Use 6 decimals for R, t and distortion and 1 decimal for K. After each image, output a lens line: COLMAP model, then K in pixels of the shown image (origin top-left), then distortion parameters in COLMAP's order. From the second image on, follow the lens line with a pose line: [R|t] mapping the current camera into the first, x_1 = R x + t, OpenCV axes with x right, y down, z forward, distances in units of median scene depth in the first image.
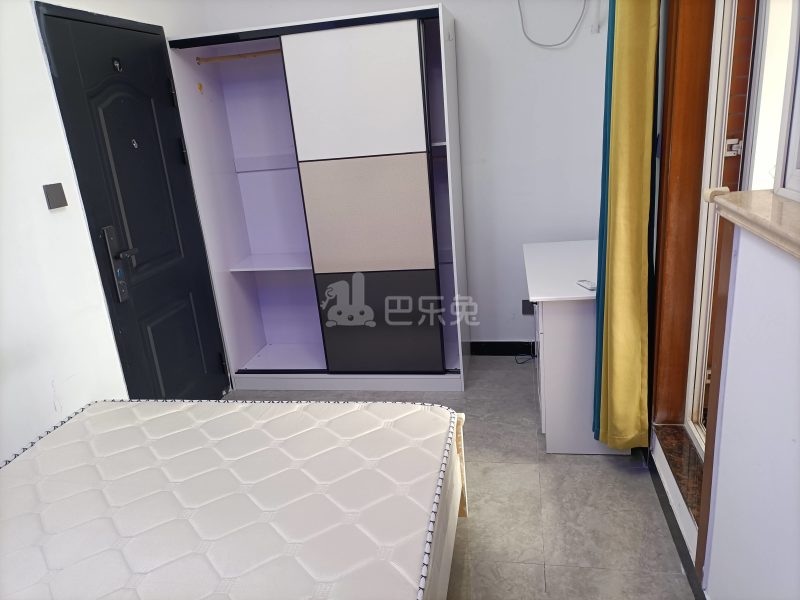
lens RADIAL K [[600.6, 0, 400.0], [0, 600.6, 300.0], [0, 0, 1]] dist [0.068140, -0.064822]
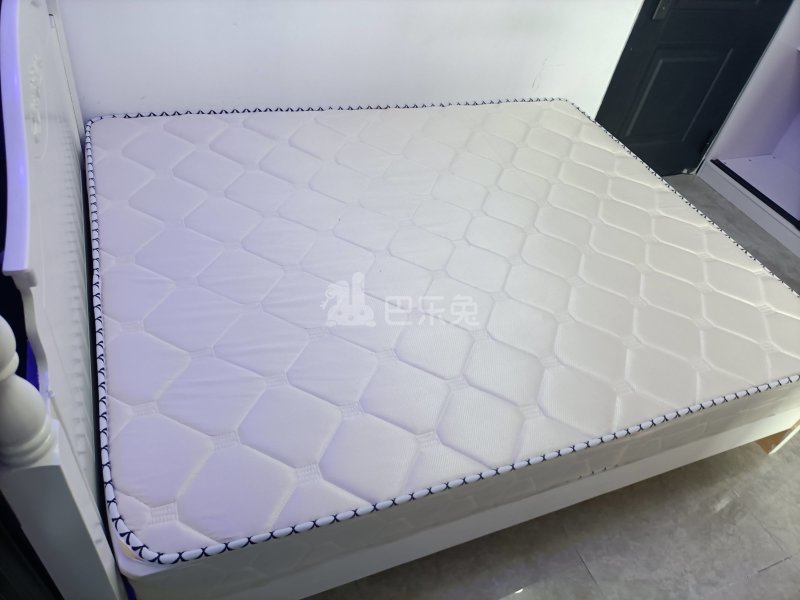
lens RADIAL K [[600.6, 0, 400.0], [0, 600.6, 300.0], [0, 0, 1]] dist [0.068140, -0.064822]
pose [[0.523335, 0.698148, -0.488580, 0.108332], [-0.437475, 0.712162, 0.549037, -0.038840], [0.731257, -0.073588, 0.678121, 0.061491]]
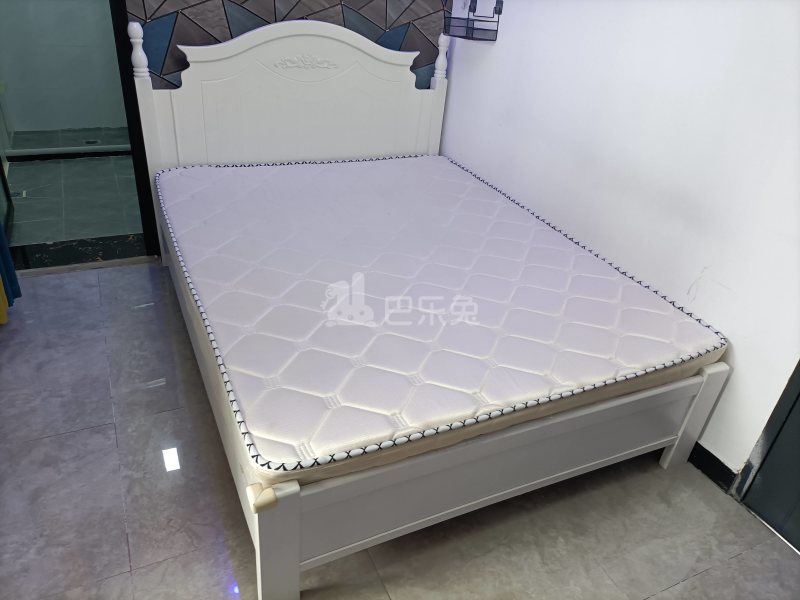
lens RADIAL K [[600.6, 0, 400.0], [0, 600.6, 300.0], [0, 0, 1]] dist [0.068140, -0.064822]
pose [[-0.807998, 0.320890, -0.494134, 0.208797], [-0.186750, 0.655945, 0.731341, -0.376424], [0.558805, 0.683202, -0.470076, 1.177727]]
